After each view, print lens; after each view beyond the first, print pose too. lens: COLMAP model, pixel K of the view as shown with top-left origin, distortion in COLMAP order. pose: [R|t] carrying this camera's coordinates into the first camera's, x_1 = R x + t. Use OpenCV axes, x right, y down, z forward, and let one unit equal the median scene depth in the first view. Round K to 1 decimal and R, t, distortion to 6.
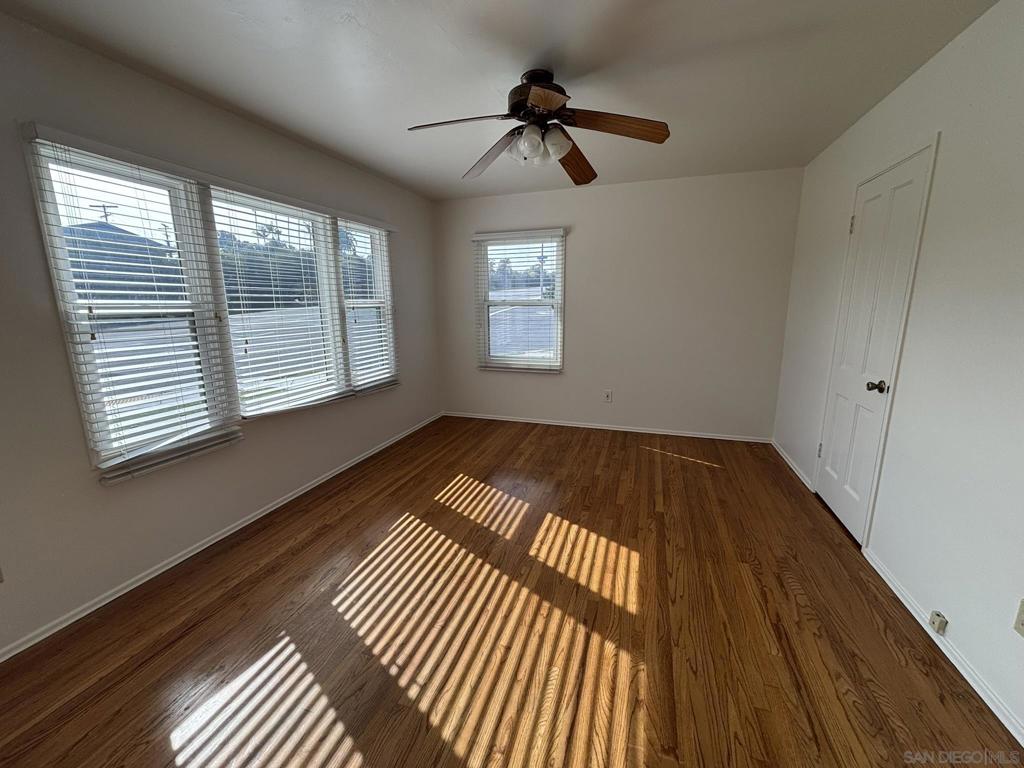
lens RADIAL K [[410.8, 0, 509.4], [0, 410.8, 380.9], [0, 0, 1]] dist [0.000184, -0.000100]
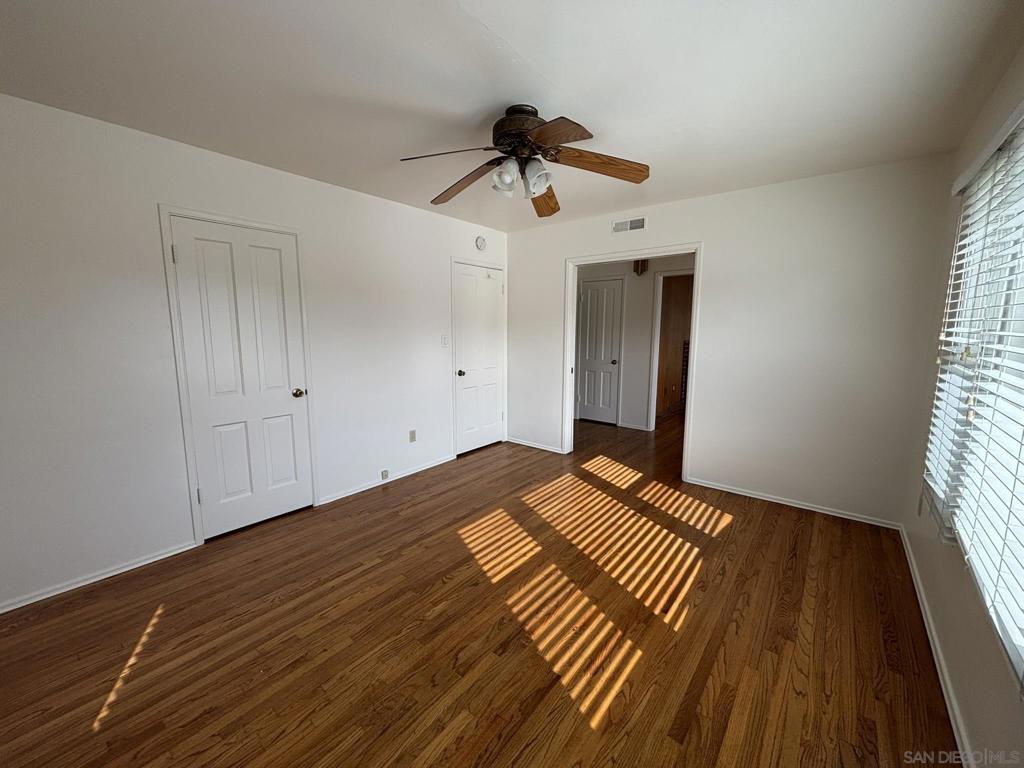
lens RADIAL K [[410.8, 0, 509.4], [0, 410.8, 380.9], [0, 0, 1]] dist [0.000184, -0.000100]
pose [[-0.937849, -0.038868, 0.344861, -0.236183], [0.073038, 0.949347, 0.305624, -0.369340], [-0.339272, 0.311817, -0.887505, 1.831542]]
